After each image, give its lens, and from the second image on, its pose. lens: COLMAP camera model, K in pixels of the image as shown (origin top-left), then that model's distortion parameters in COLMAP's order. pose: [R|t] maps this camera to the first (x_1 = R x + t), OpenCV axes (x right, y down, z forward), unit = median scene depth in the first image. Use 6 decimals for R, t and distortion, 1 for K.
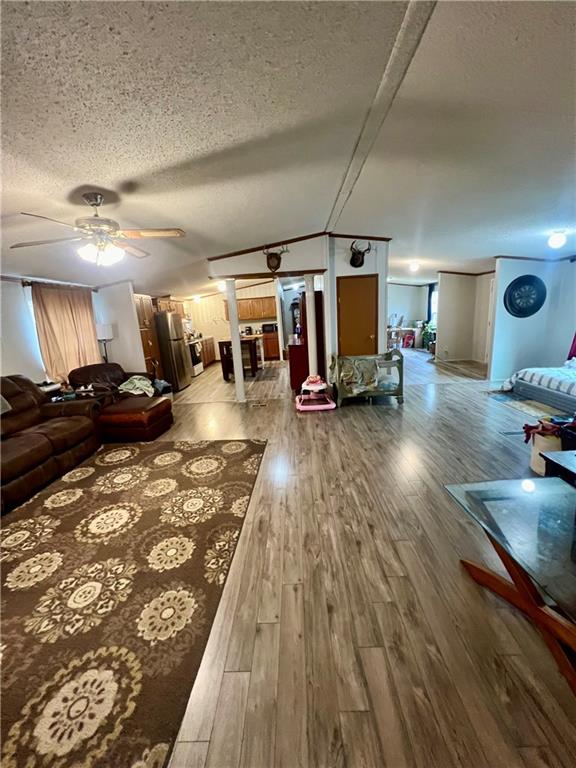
lens RADIAL K [[303.6, 0, 288.0], [0, 303.6, 384.0], [0, 0, 1]] dist [-0.002882, -0.000164]
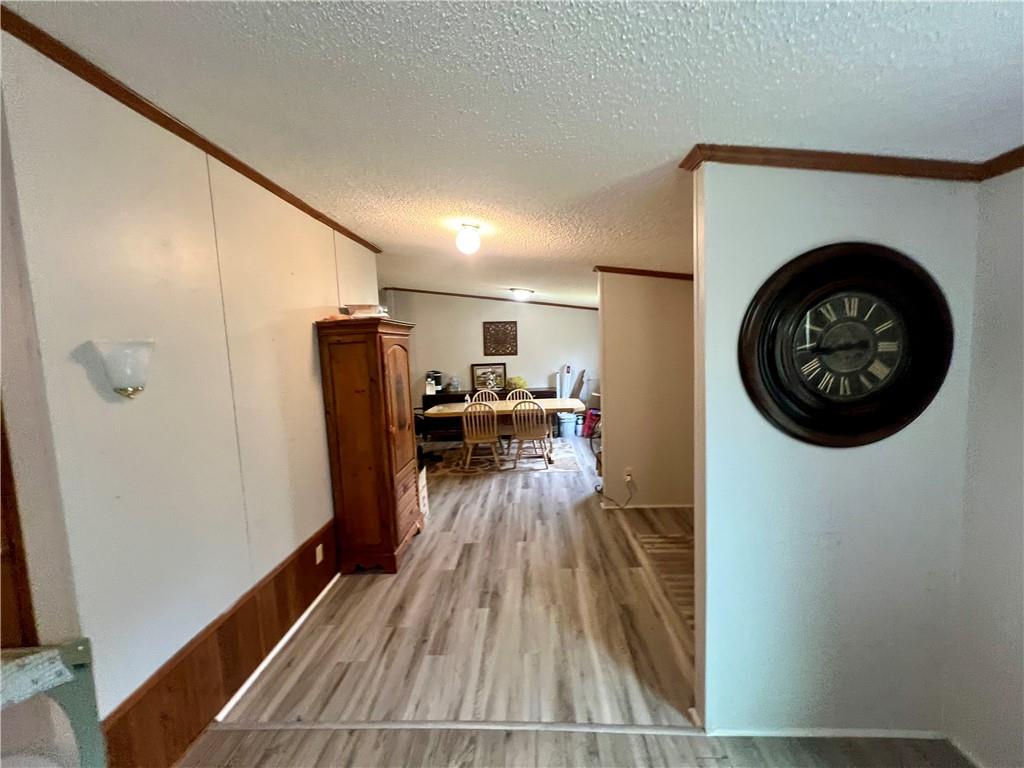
lens RADIAL K [[404.8, 0, 512.0], [0, 404.8, 384.0], [0, 0, 1]] dist [-0.002882, -0.000164]
pose [[0.999265, 0.025808, -0.028350, 0.564425], [-0.029490, 0.989959, -0.138243, -0.218457], [0.024498, 0.138978, 0.989992, 0.724981]]
